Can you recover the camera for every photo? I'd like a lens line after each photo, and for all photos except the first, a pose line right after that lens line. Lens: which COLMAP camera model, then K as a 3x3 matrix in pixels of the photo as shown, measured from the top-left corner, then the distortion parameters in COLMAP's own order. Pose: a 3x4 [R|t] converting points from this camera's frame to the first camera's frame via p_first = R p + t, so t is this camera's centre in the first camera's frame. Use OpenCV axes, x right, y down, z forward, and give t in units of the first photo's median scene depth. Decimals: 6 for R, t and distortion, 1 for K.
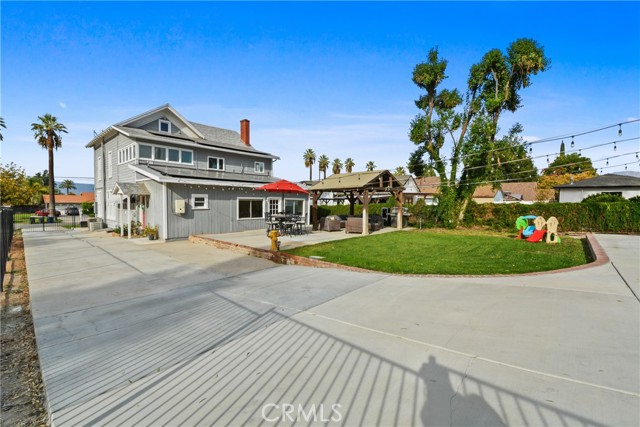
lens RADIAL K [[284.3, 0, 321.3], [0, 284.3, 212.3], [0, 0, 1]] dist [-0.003256, -0.003733]
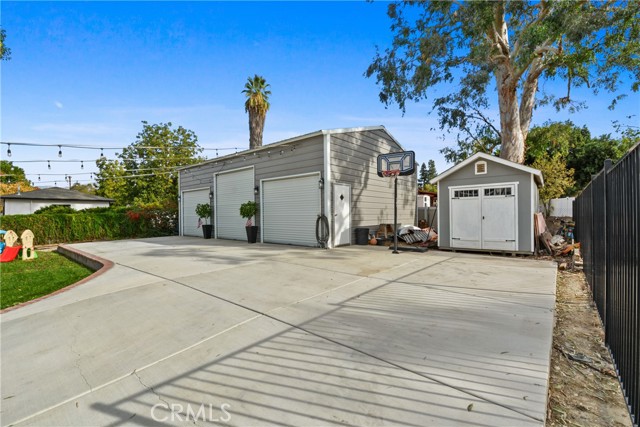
lens RADIAL K [[284.3, 0, 322.9], [0, 284.3, 214.5], [0, 0, 1]] dist [-0.003256, -0.003733]
pose [[-0.043255, -0.003911, 0.999056, -0.081311], [0.043703, 0.999028, 0.005803, 0.002685], [-0.998108, 0.043913, -0.043042, 0.078146]]
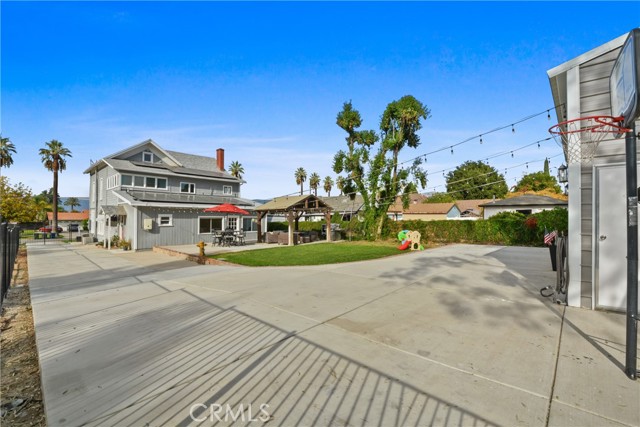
lens RADIAL K [[284.3, 0, 325.2], [0, 284.3, 214.4], [0, 0, 1]] dist [-0.003256, -0.003733]
pose [[0.999979, -0.004964, -0.004055, 0.238207], [0.004777, 0.998979, -0.044927, -0.002252], [0.004274, 0.044907, 0.998982, -0.220262]]
